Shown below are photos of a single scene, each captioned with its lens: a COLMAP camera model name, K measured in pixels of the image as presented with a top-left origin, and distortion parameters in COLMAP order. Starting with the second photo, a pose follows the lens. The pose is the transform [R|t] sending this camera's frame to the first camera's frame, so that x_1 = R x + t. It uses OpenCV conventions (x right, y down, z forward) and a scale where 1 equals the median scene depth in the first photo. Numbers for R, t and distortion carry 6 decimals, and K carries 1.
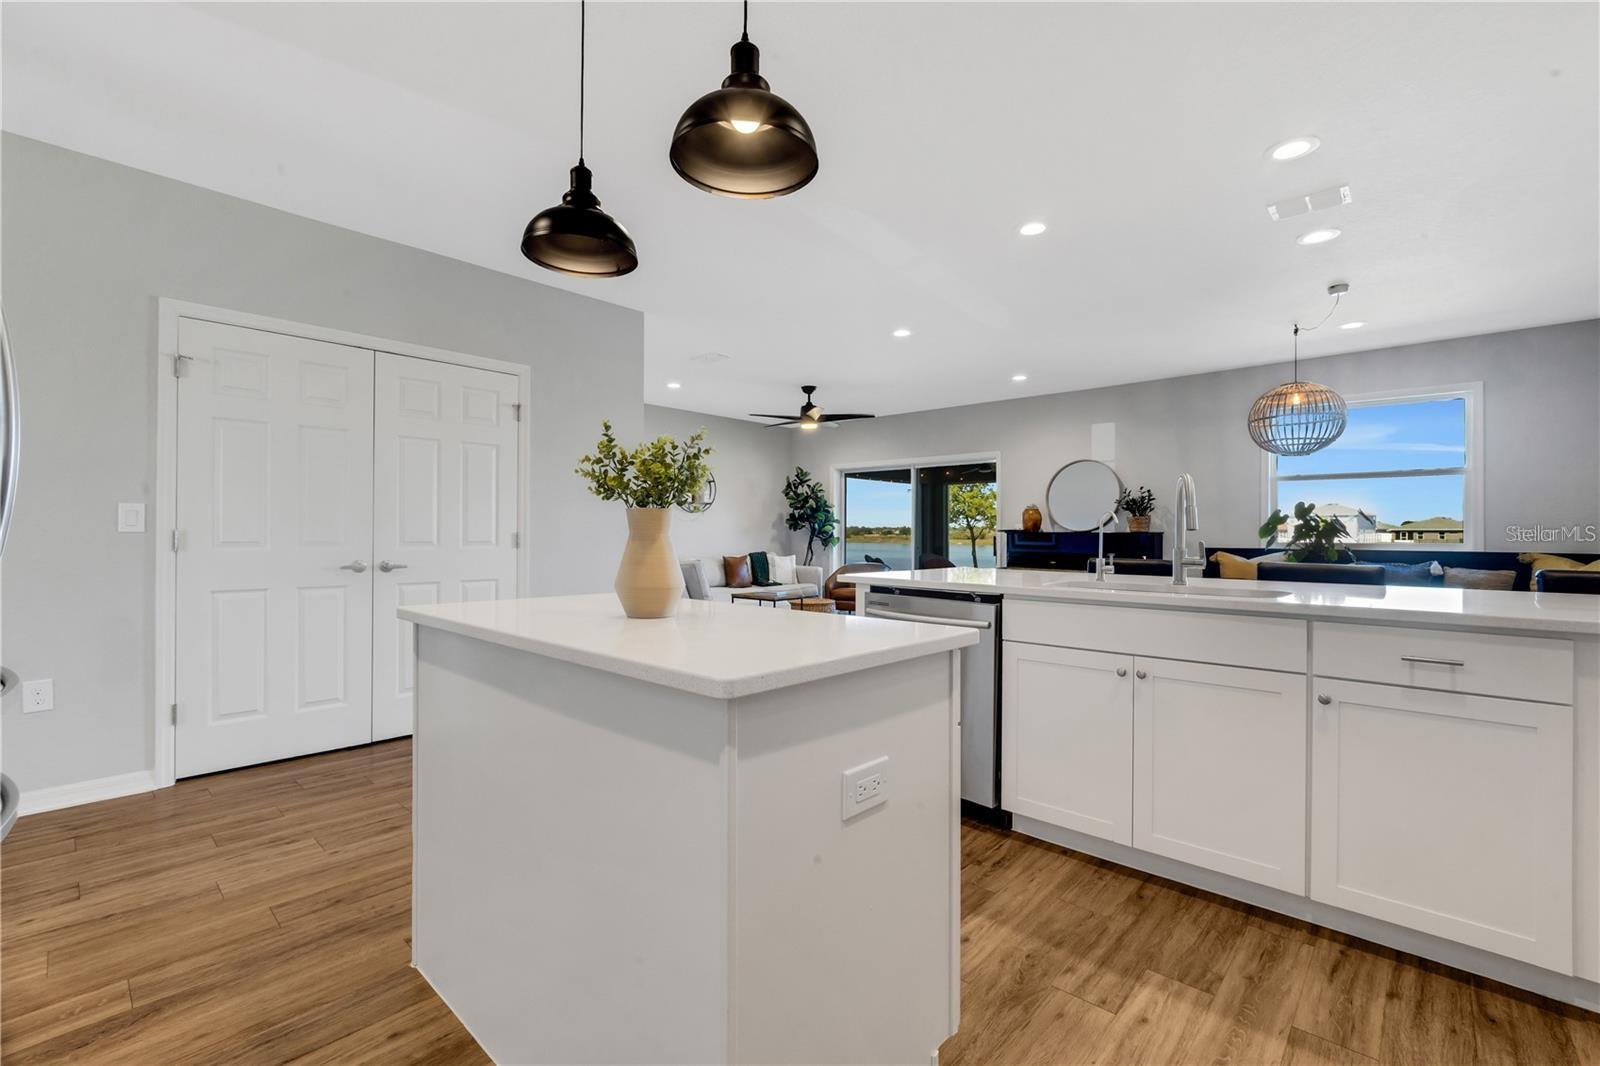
lens RADIAL K [[684.9, 0, 801.7], [0, 684.9, 538.0], [0, 0, 1]] dist [-0.001342, -0.000270]
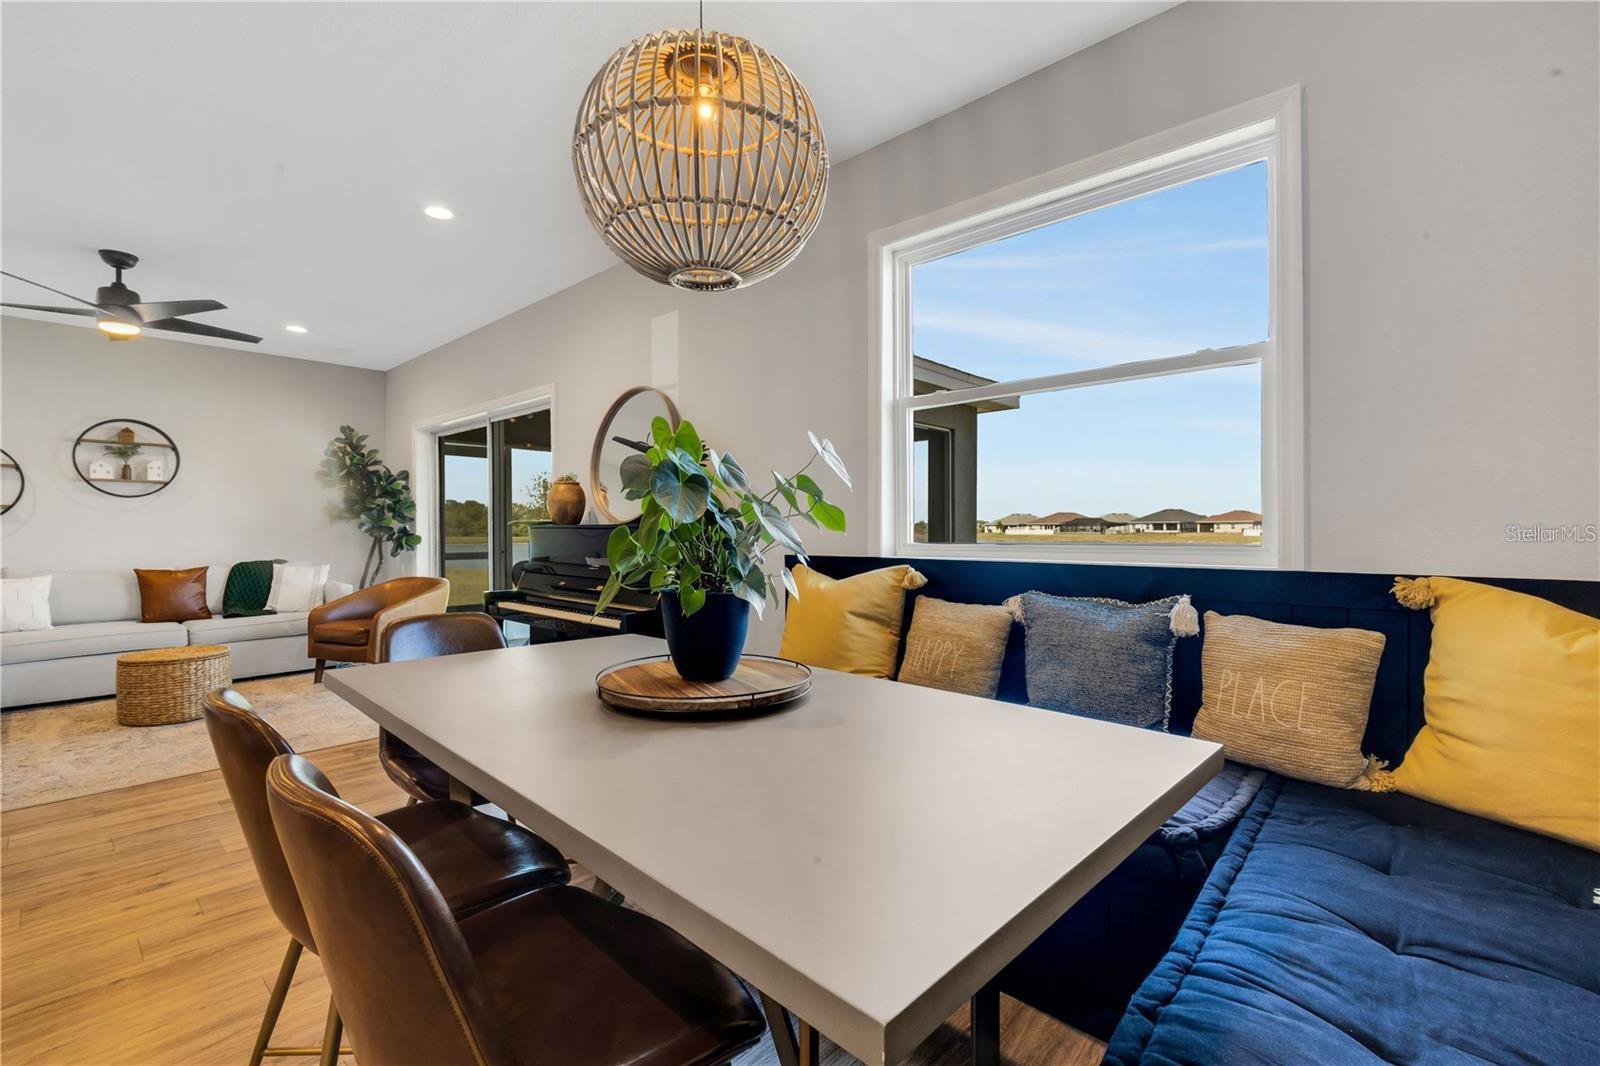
lens RADIAL K [[684.9, 0, 794.1], [0, 684.9, 534.7], [0, 0, 1]] dist [-0.001342, -0.000270]
pose [[0.999969, -0.004186, 0.006676, 0.529731], [0.004204, 0.999988, -0.002564, 0.000882], [-0.006665, 0.002592, 0.999974, 0.470413]]
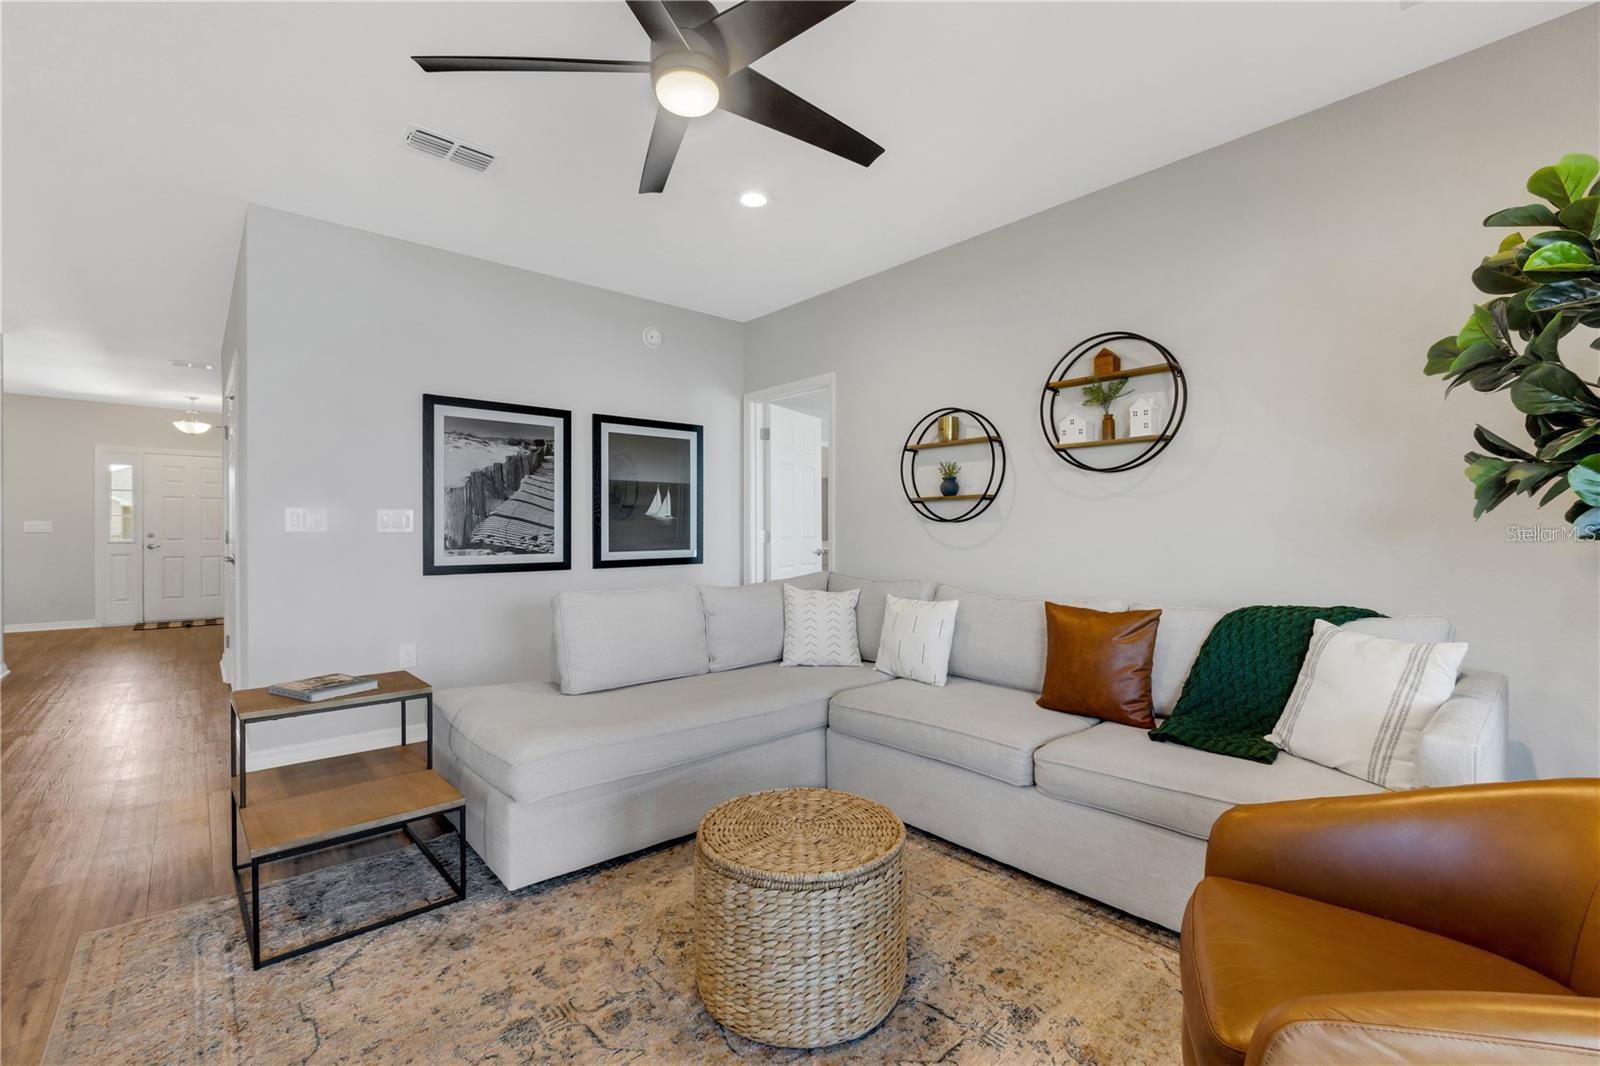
lens RADIAL K [[684.9, 0, 795.4], [0, 684.9, 533.2], [0, 0, 1]] dist [-0.001342, -0.000270]
pose [[-0.100260, 0.010998, -0.994900, 0.256031], [-0.005140, 0.999920, 0.011571, -0.009911], [0.994948, 0.006274, -0.100196, 1.066404]]
